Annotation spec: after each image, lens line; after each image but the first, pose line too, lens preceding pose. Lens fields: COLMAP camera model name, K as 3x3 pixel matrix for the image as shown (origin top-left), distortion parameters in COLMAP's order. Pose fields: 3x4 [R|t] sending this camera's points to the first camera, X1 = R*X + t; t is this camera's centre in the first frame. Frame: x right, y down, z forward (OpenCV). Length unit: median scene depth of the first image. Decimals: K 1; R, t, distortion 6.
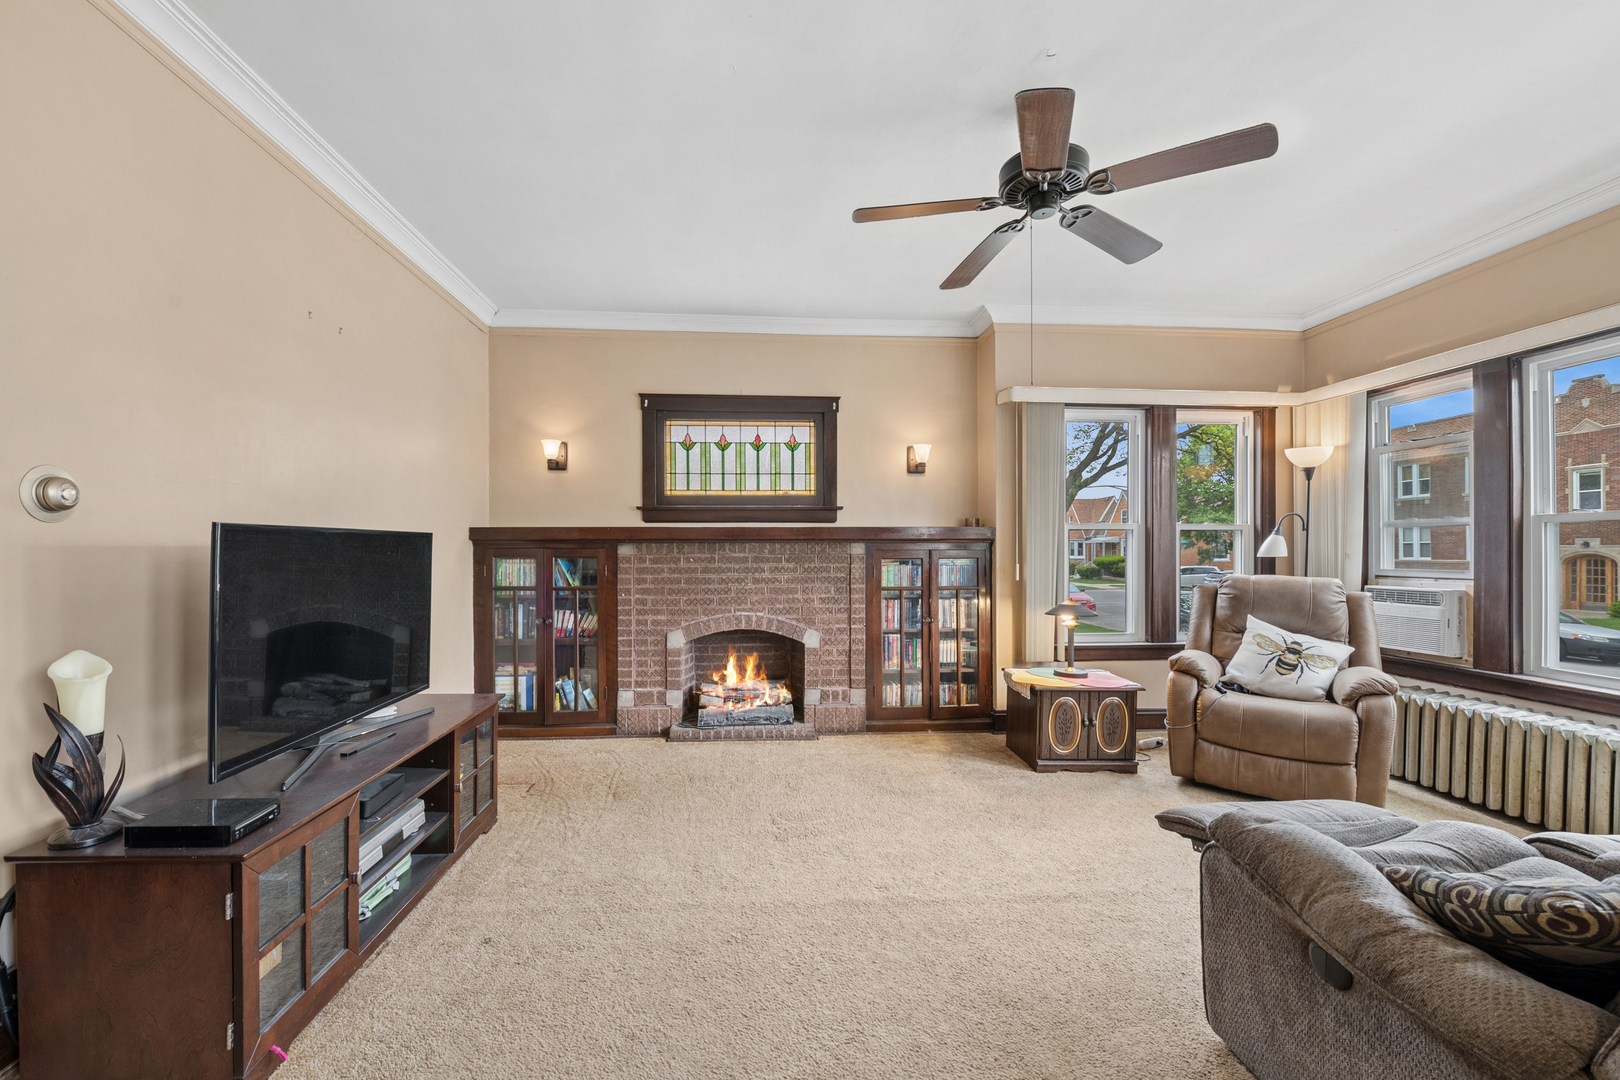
lens RADIAL K [[657.9, 0, 767.9], [0, 657.9, 552.9], [0, 0, 1]] dist [-0.001270, -0.002181]
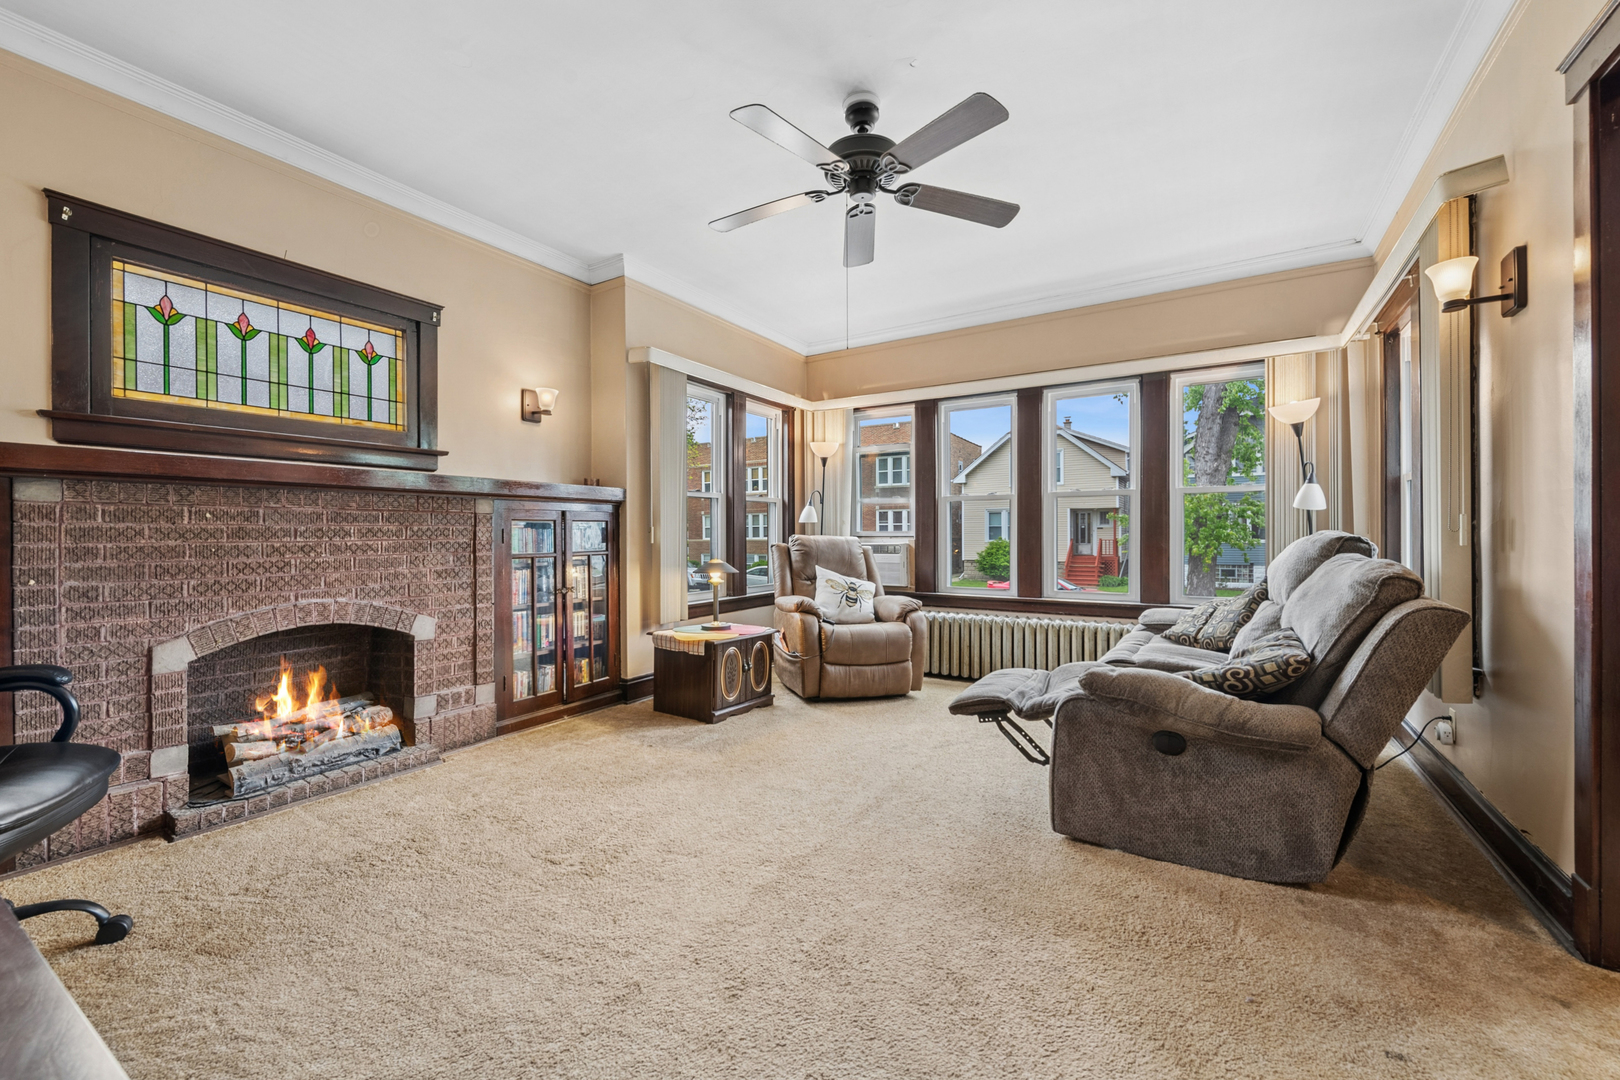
lens RADIAL K [[657.9, 0, 807.0], [0, 657.9, 539.2], [0, 0, 1]] dist [-0.001270, -0.002181]
pose [[0.565181, -0.005367, 0.824949, -0.297394], [0.003546, 0.999985, 0.004076, 0.031412], [-0.824959, 0.000622, 0.565192, 0.238964]]
